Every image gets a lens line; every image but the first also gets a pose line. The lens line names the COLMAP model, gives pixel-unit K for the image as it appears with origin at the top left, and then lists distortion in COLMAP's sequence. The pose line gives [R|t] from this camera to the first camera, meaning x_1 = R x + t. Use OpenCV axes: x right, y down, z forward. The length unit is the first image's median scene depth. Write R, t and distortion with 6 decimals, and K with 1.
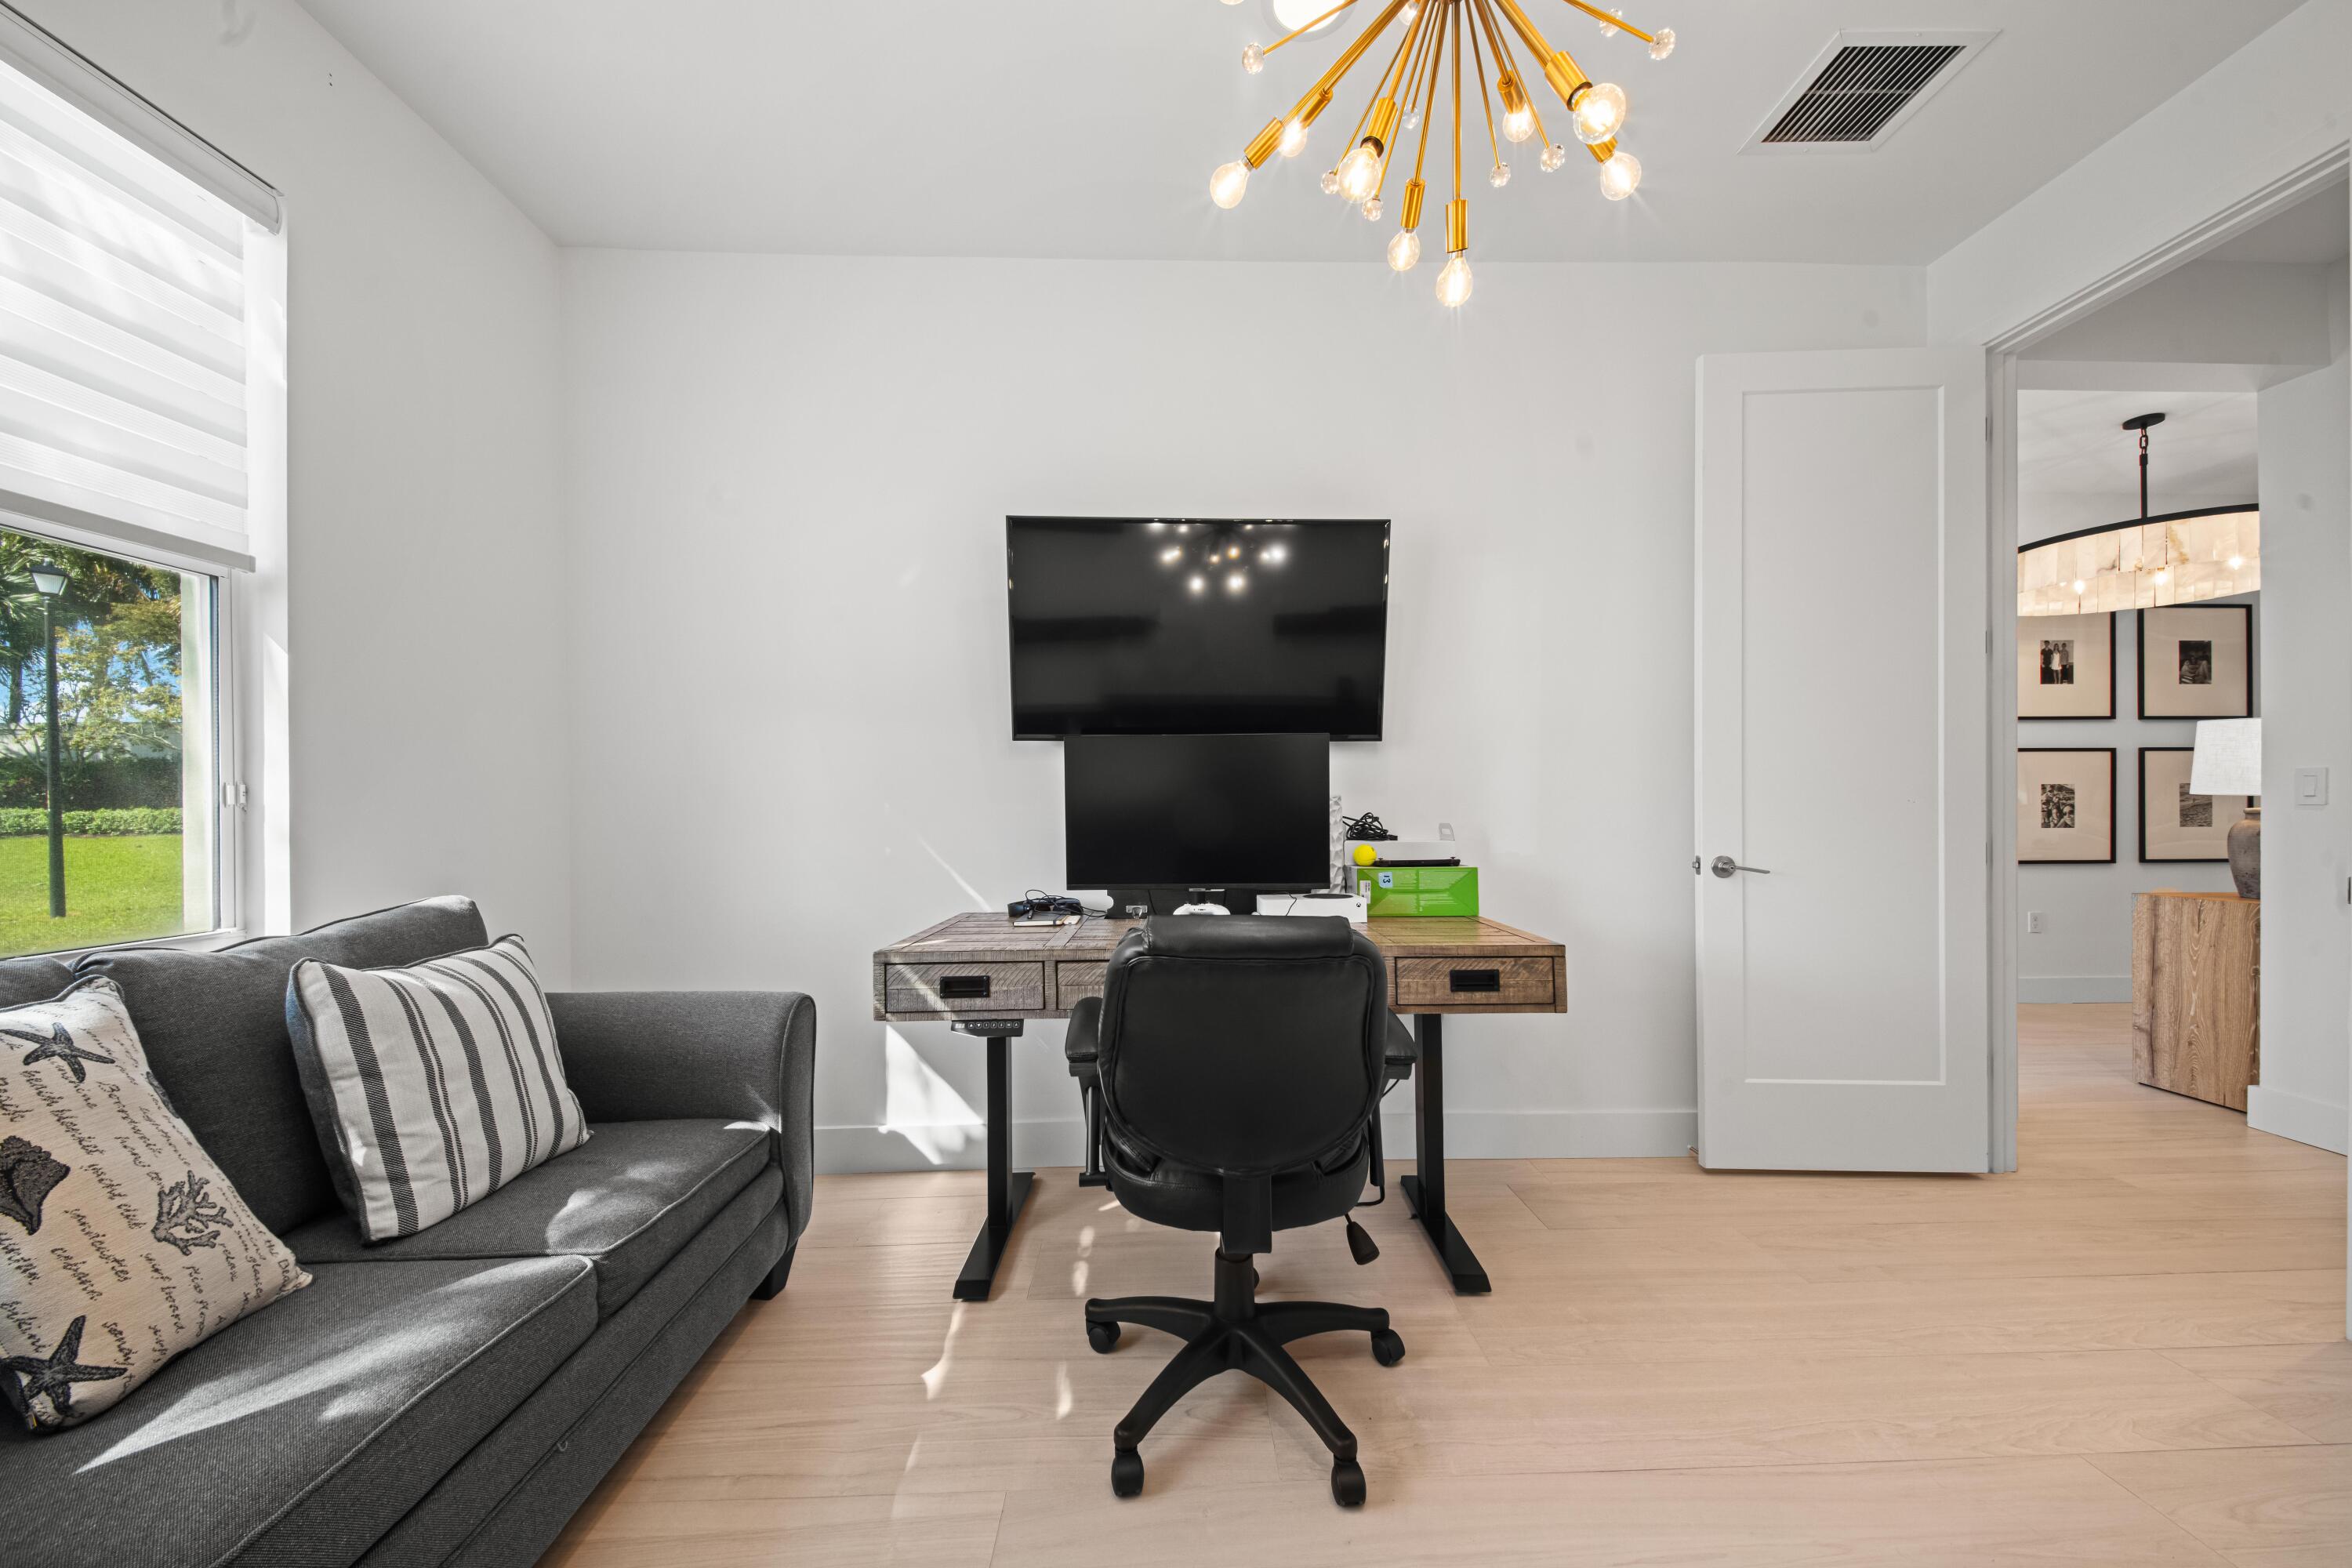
lens RADIAL K [[851.4, 0, 1174.9], [0, 851.4, 816.1], [0, 0, 1]] dist [0.019938, -0.010187]
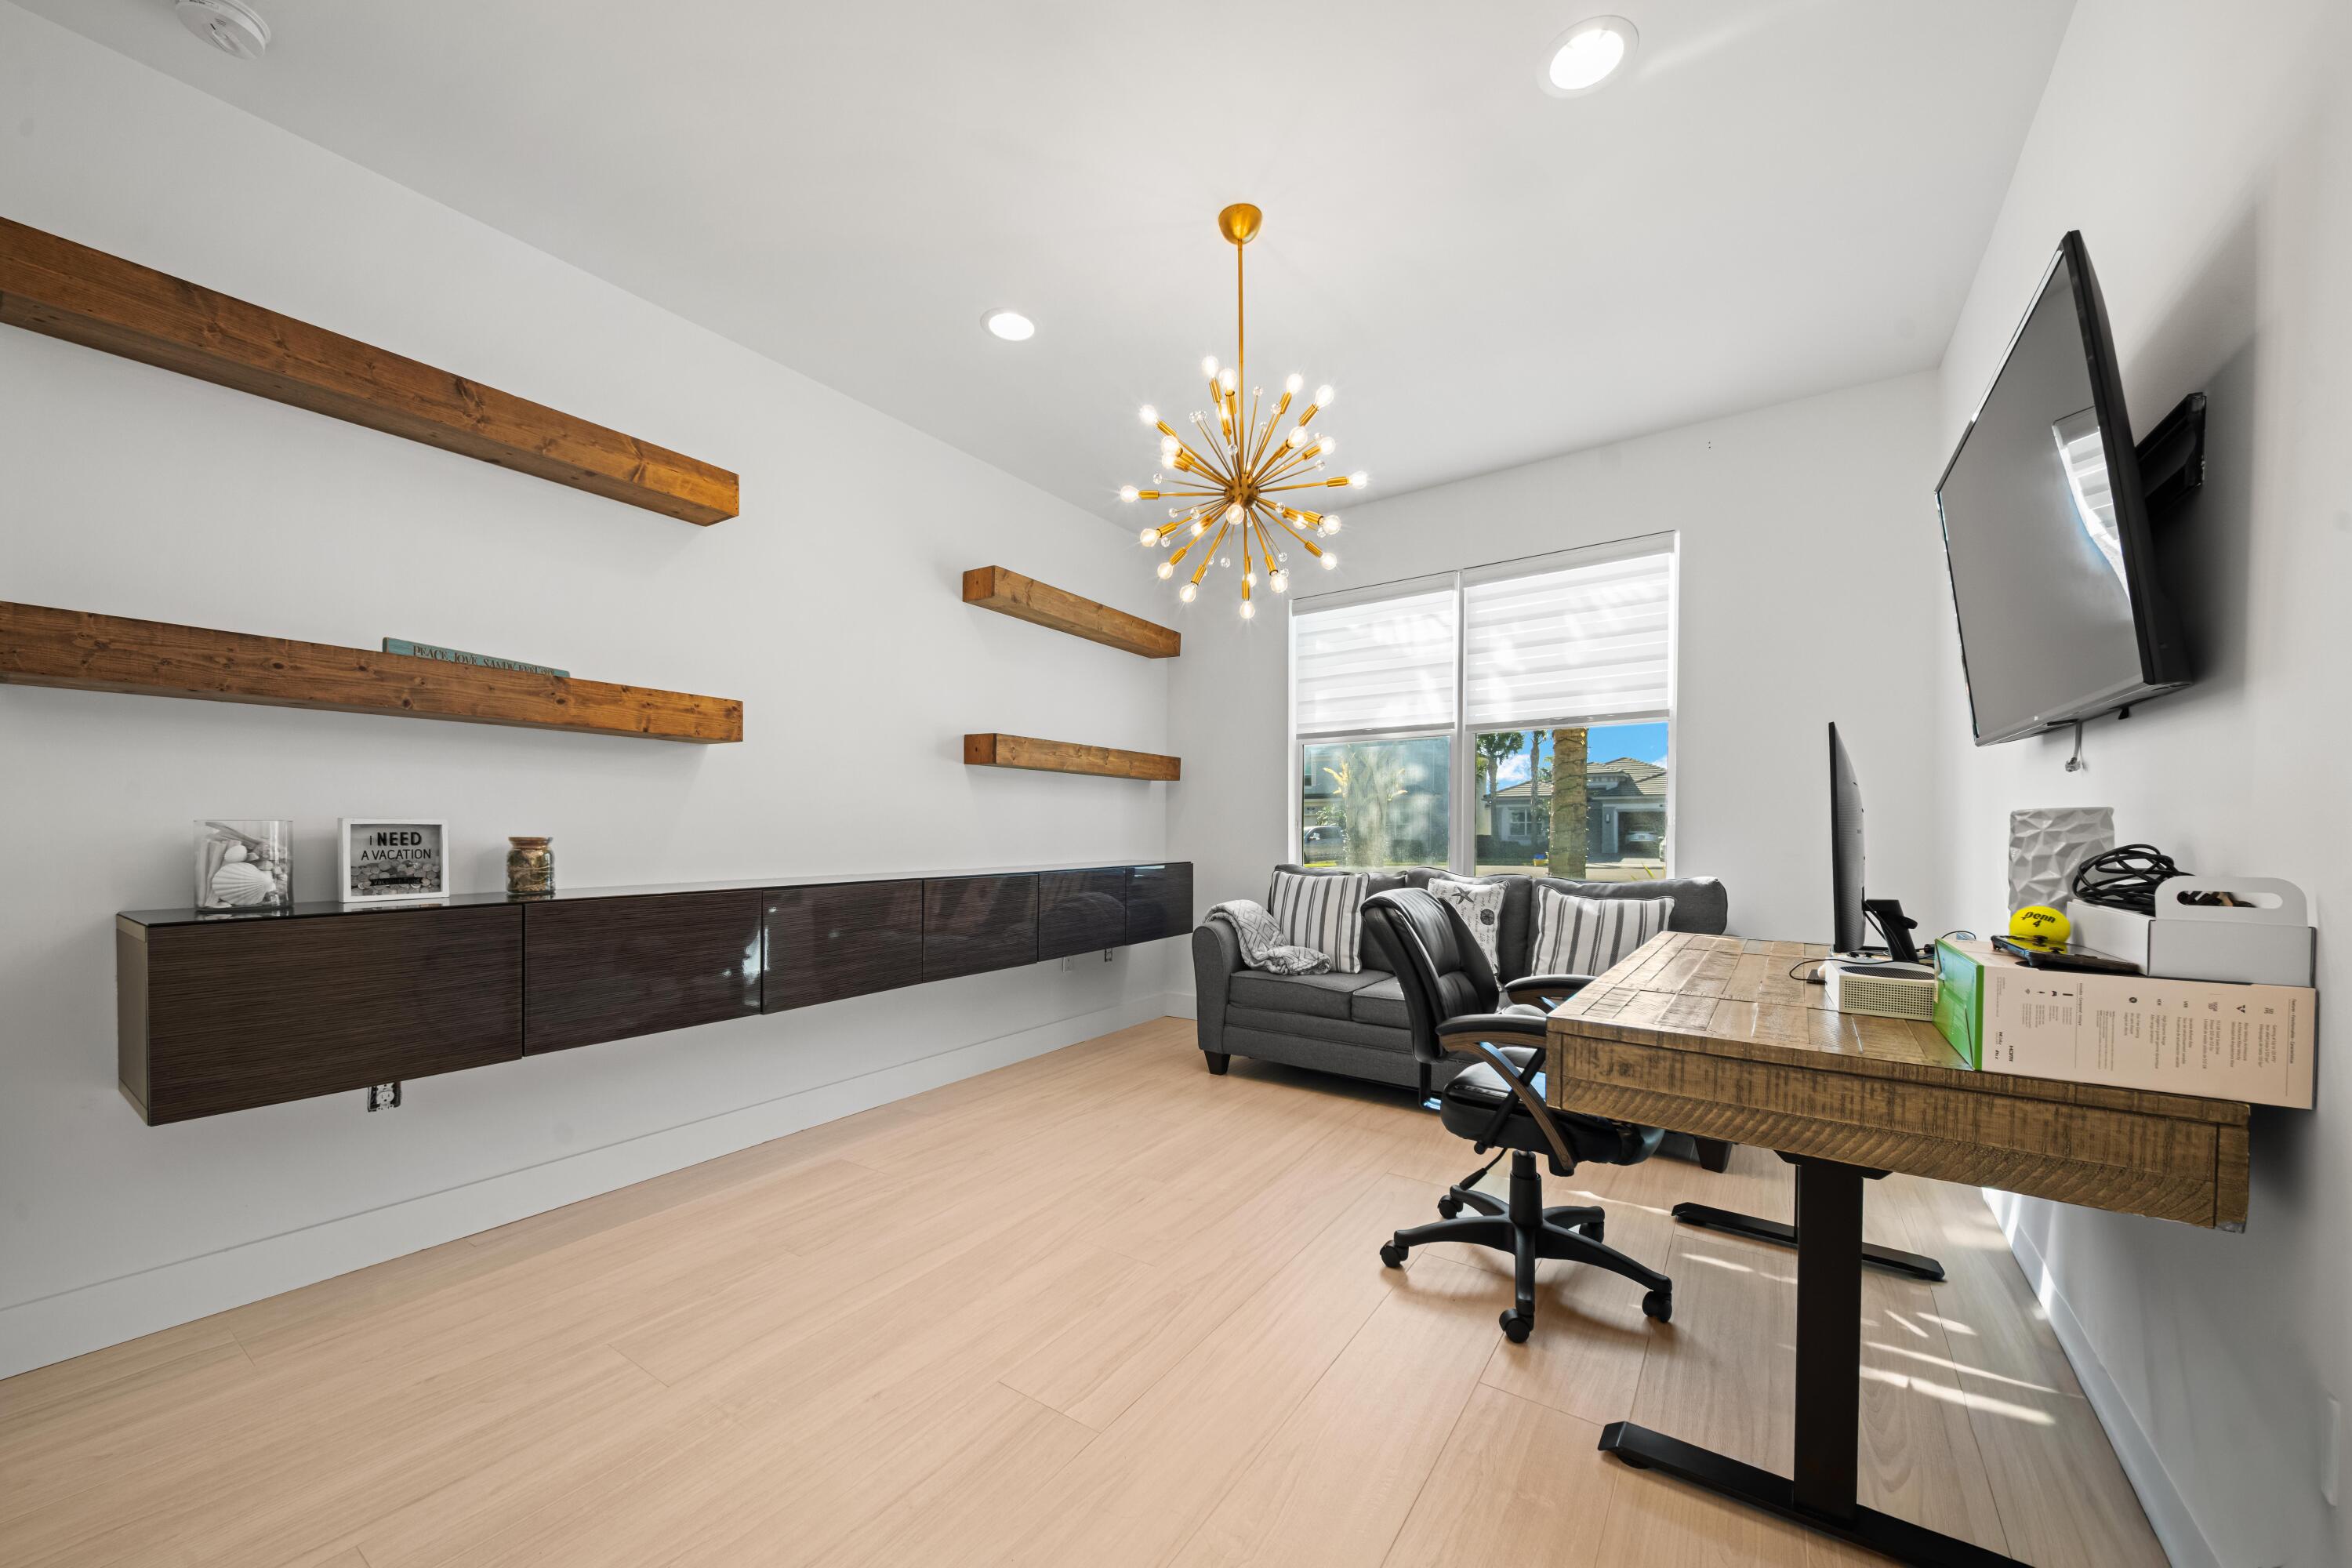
lens RADIAL K [[853.5, 0, 1177.3], [0, 853.5, 803.9], [0, 0, 1]] dist [0.020915, -0.000005]
pose [[-0.601584, -0.013206, -0.798701, 1.416678], [0.002342, 0.999830, -0.018295, -0.029670], [0.798806, -0.012877, -0.601451, 1.337587]]
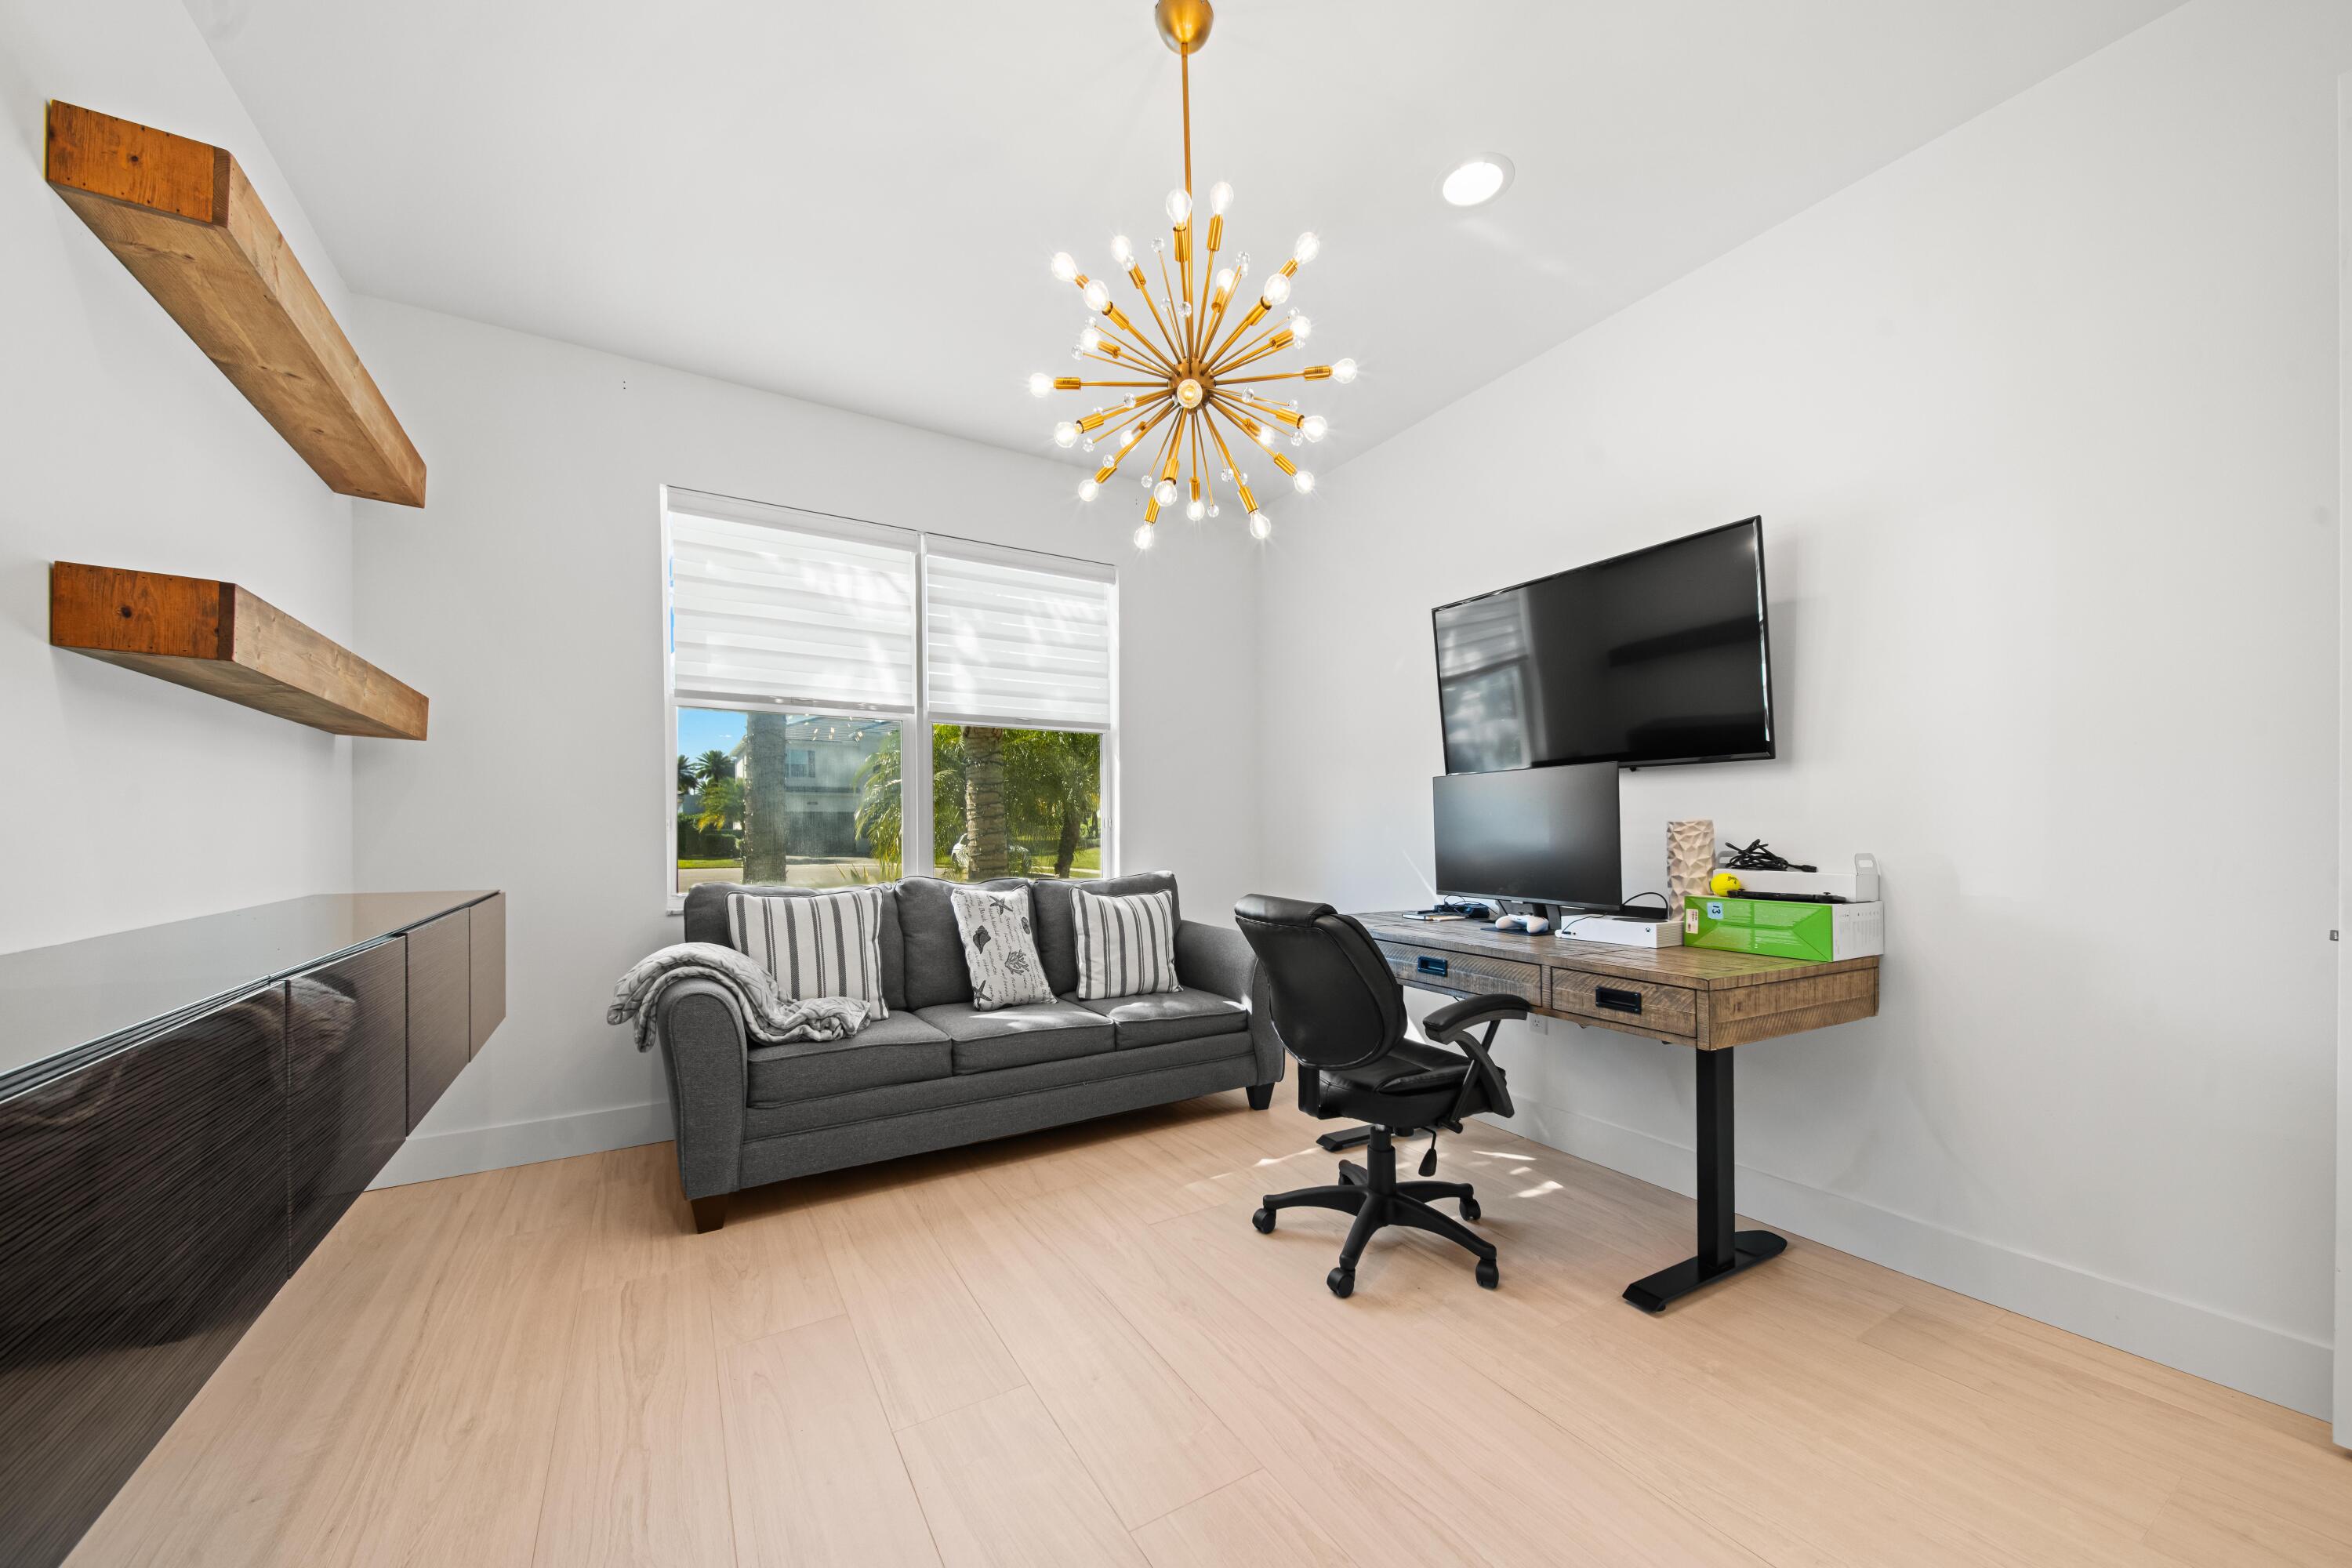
lens RADIAL K [[851.4, 0, 1174.9], [0, 851.4, 816.1], [0, 0, 1]] dist [0.019938, -0.010187]
pose [[0.487987, -0.004235, -0.872841, 1.124349], [-0.010090, 0.999894, -0.010493, -0.021245], [0.872793, 0.013927, 0.487892, -0.003747]]
